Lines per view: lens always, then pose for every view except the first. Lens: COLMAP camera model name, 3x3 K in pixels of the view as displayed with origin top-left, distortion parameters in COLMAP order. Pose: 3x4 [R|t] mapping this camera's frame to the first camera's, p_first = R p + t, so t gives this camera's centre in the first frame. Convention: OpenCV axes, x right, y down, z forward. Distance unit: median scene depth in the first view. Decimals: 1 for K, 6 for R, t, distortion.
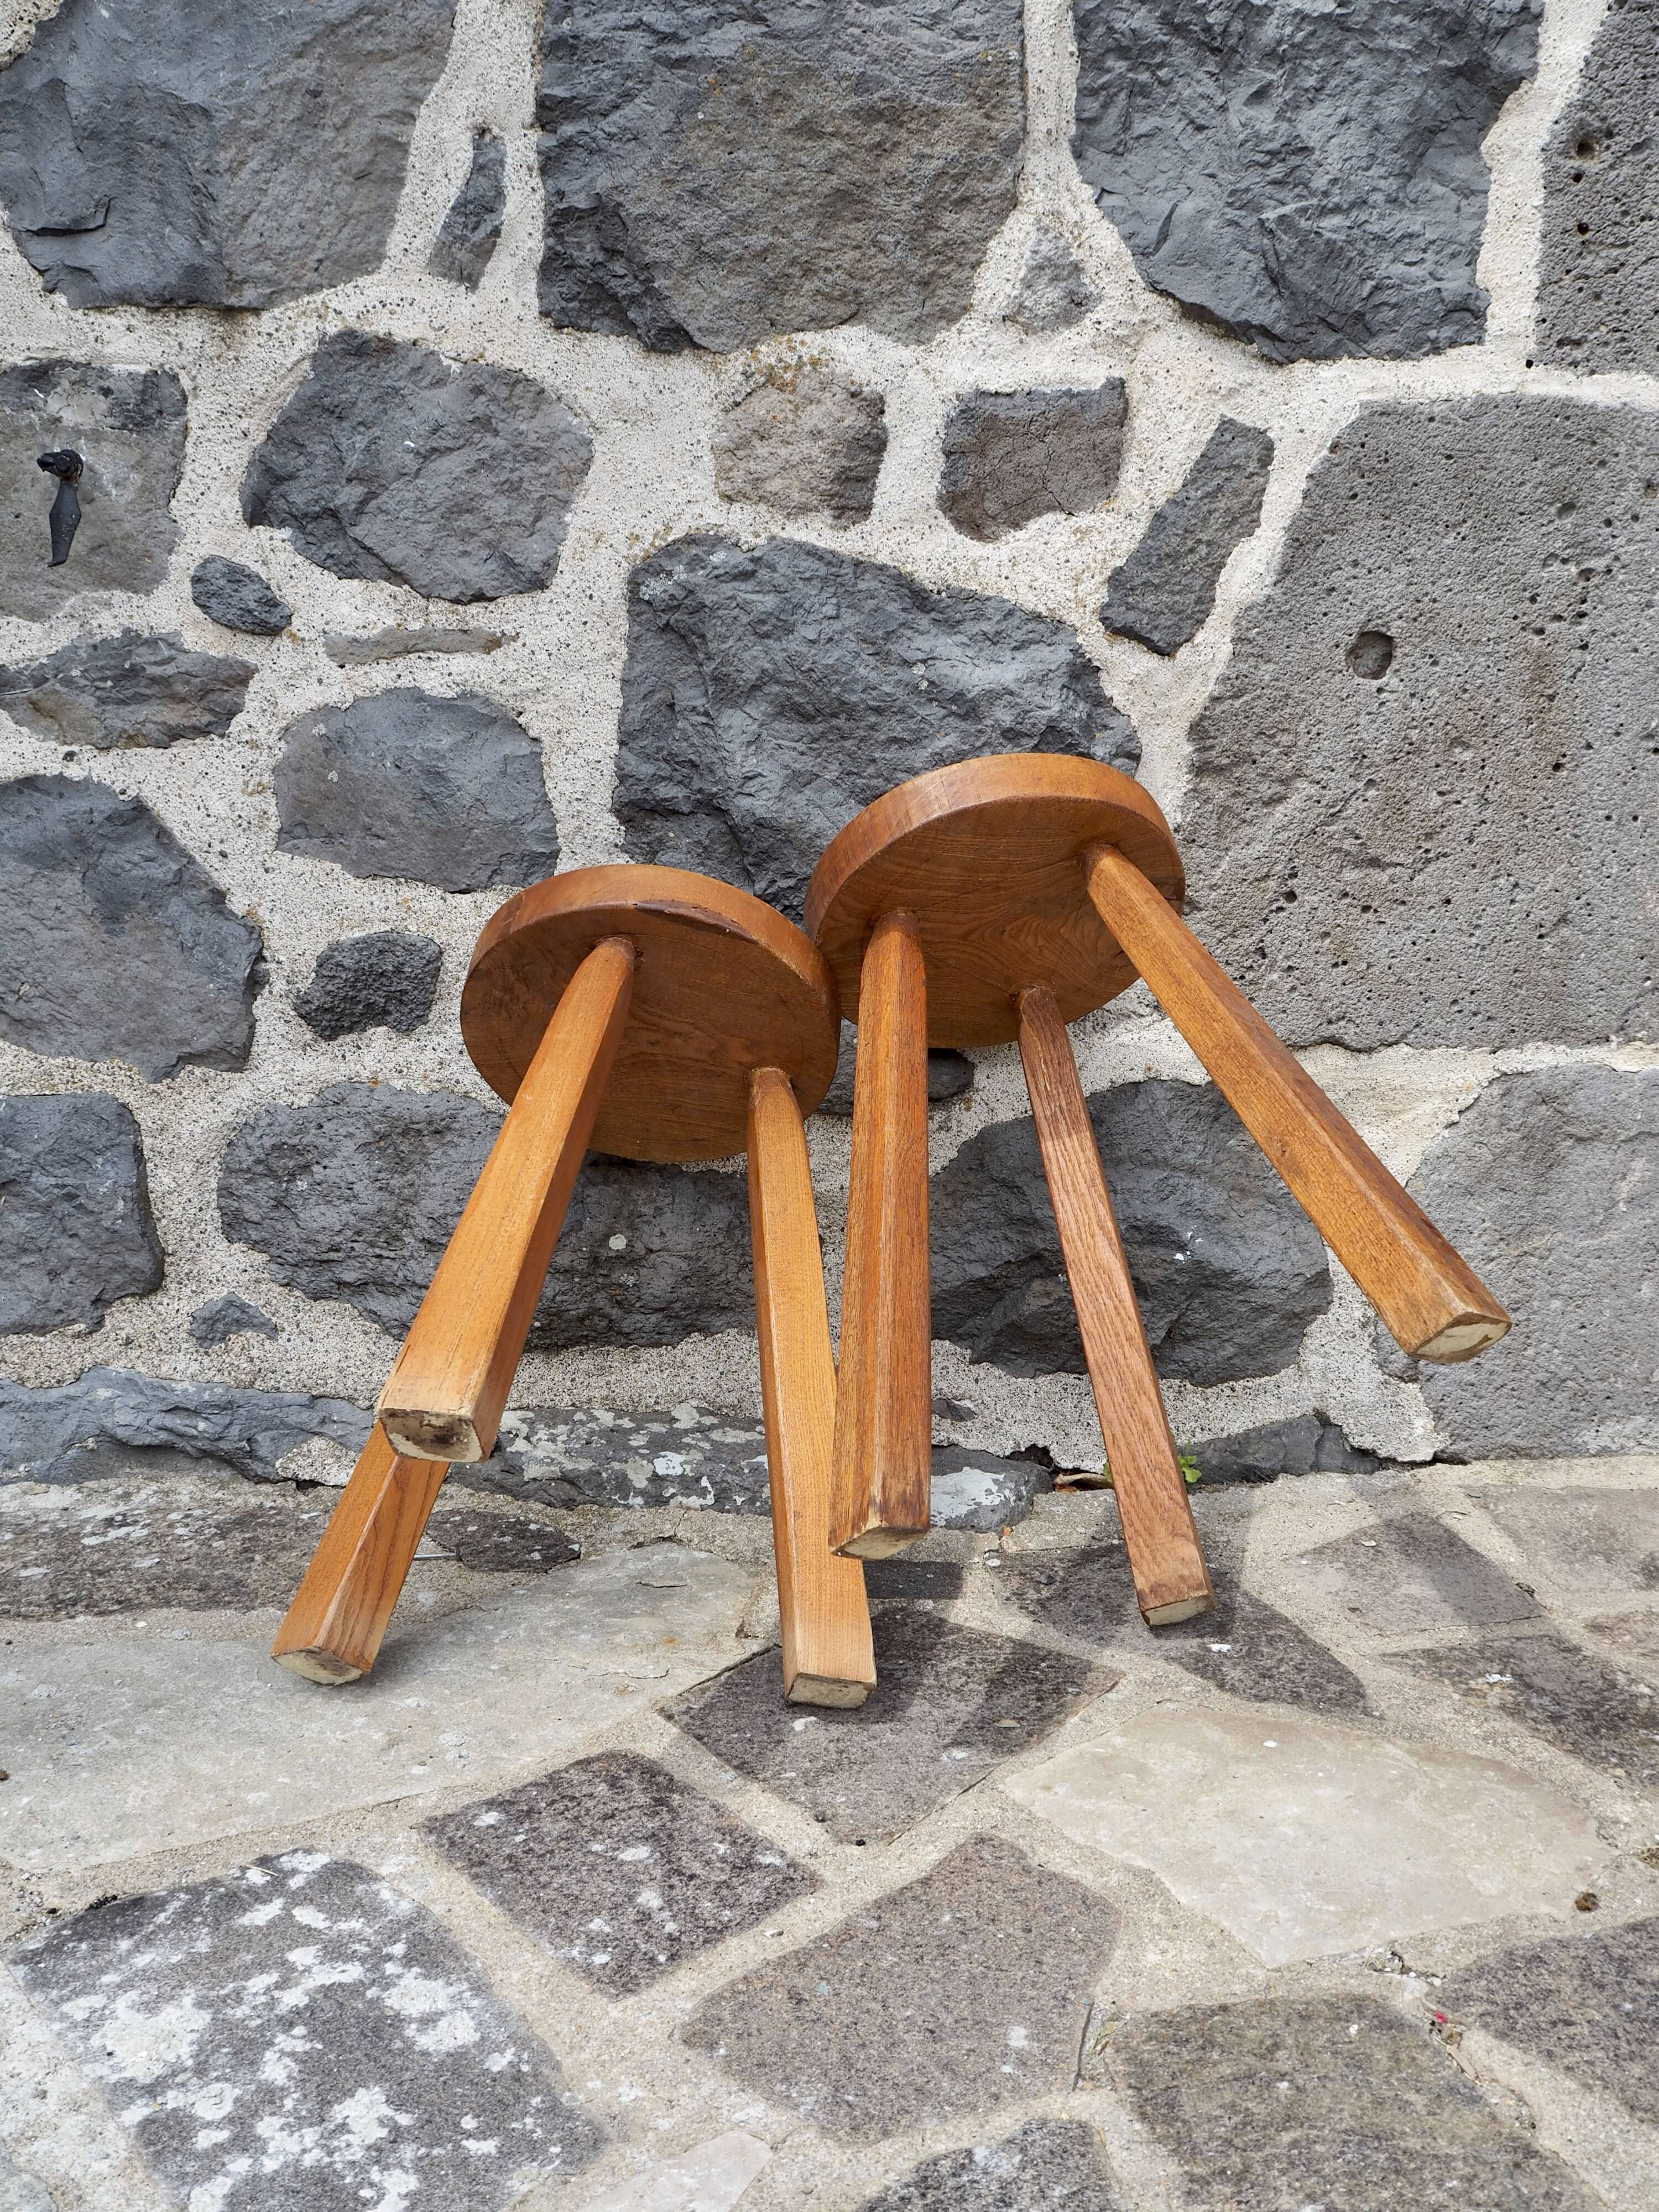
lens RADIAL K [[1862.5, 0, 834.8], [0, 1862.5, 1104.5], [0, 0, 1]] dist [-0.050050, 0.022132]
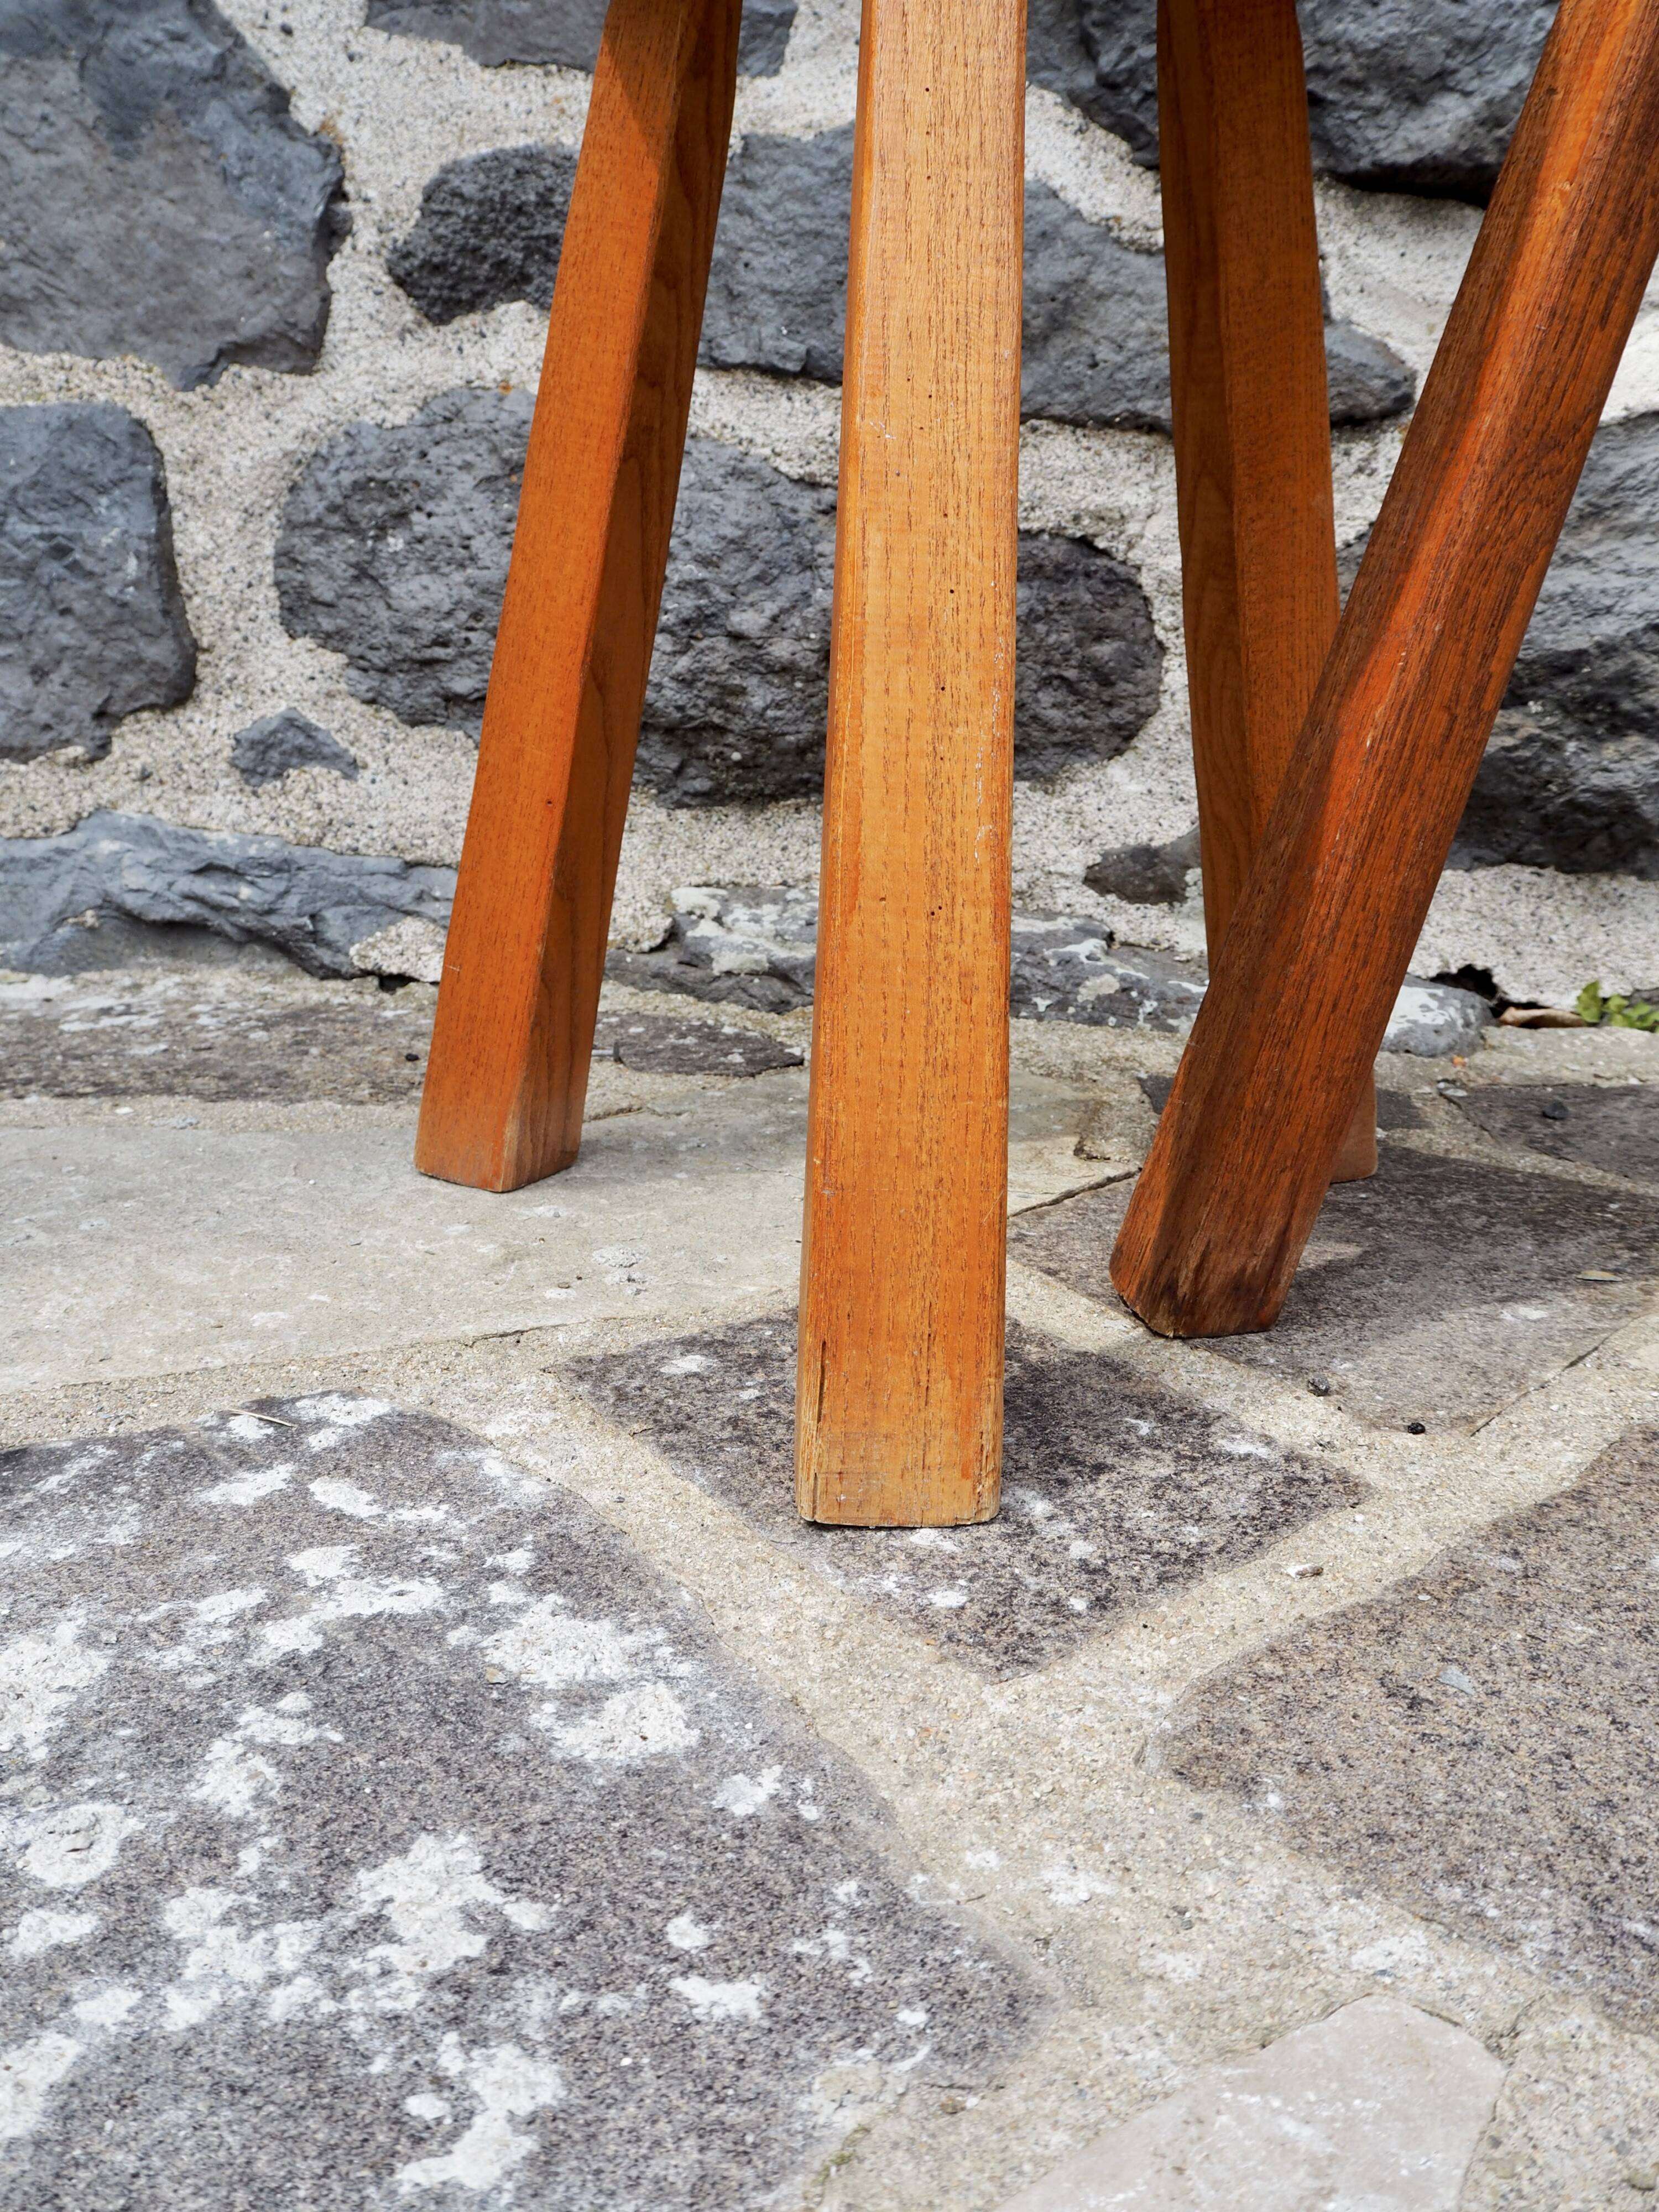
lens RADIAL K [[1862.5, 0, 832.4], [0, 1862.5, 1097.2], [0, 0, 1]] dist [-0.050050, 0.022132]
pose [[0.997184, 0.039162, -0.063957, -0.081016], [-0.032597, 0.994389, 0.100640, 0.180383], [0.067539, -0.098272, 0.992865, 0.337482]]
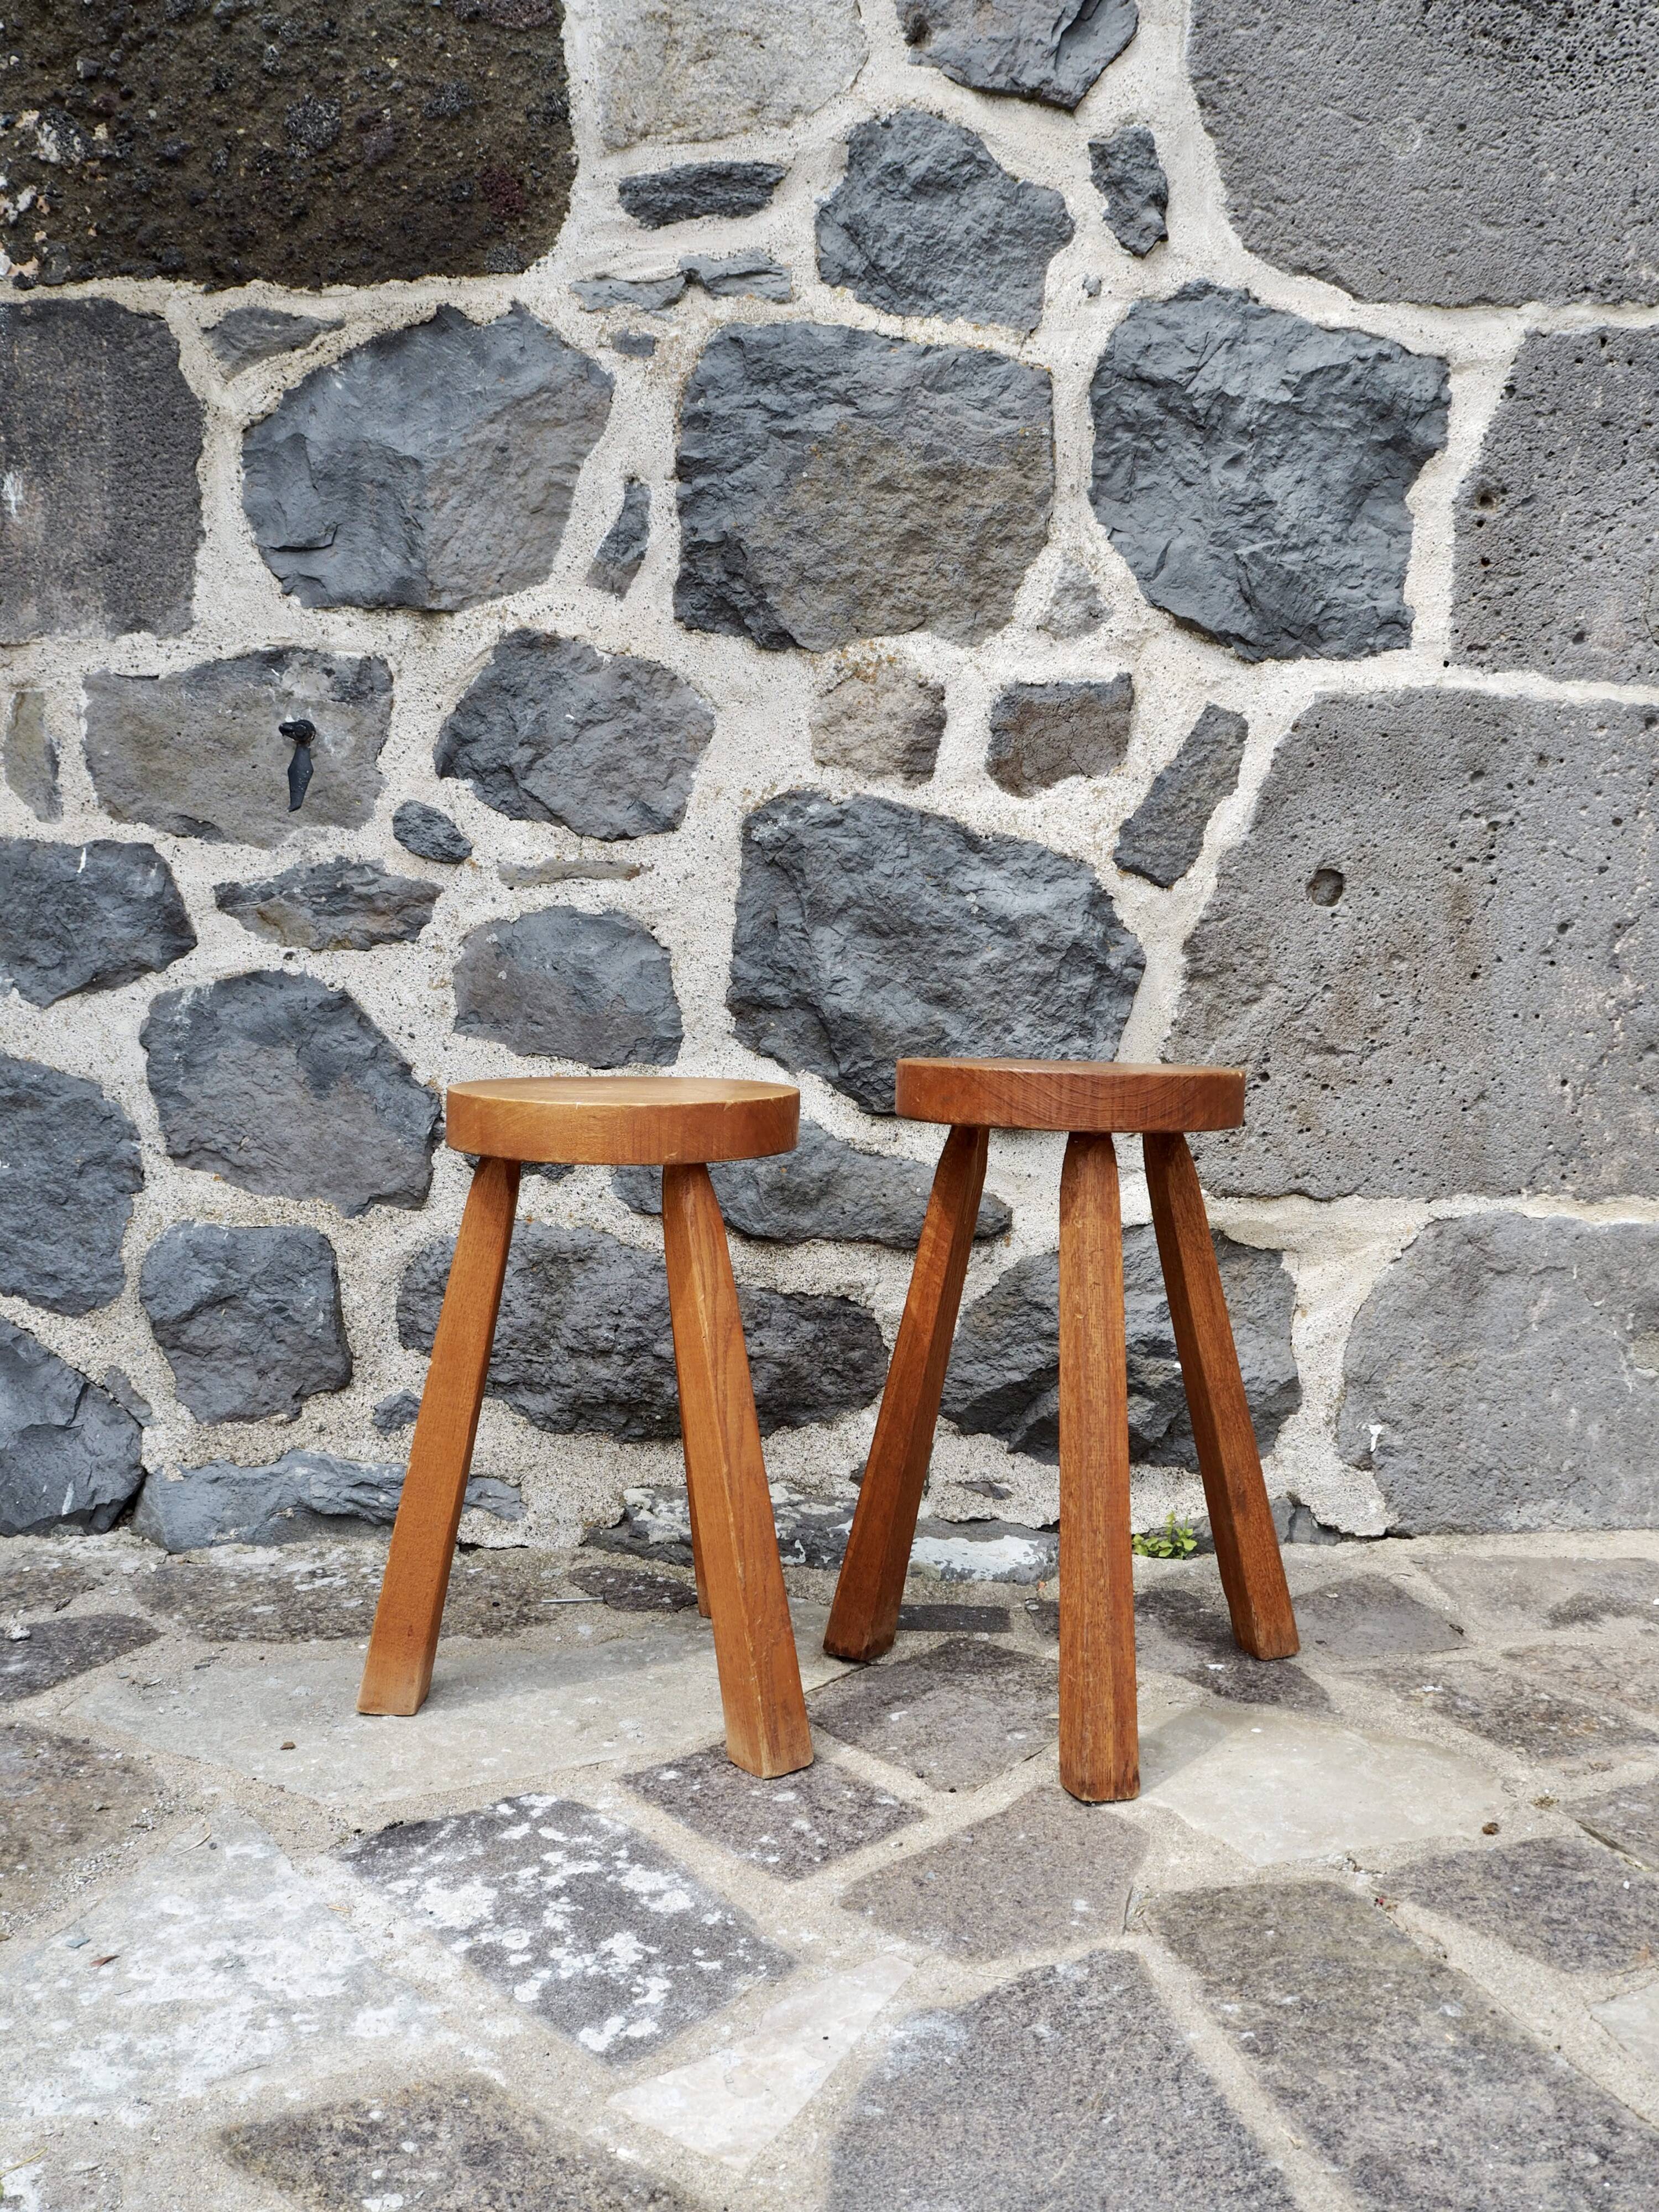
lens RADIAL K [[1862.5, 0, 811.1], [0, 1862.5, 1098.9], [0, 0, 1]] dist [-0.050050, 0.022132]
pose [[0.999968, 0.007793, 0.001755, -0.065046], [-0.007630, 0.996833, -0.079157, 0.004805], [-0.002367, 0.079141, 0.996861, -0.258172]]
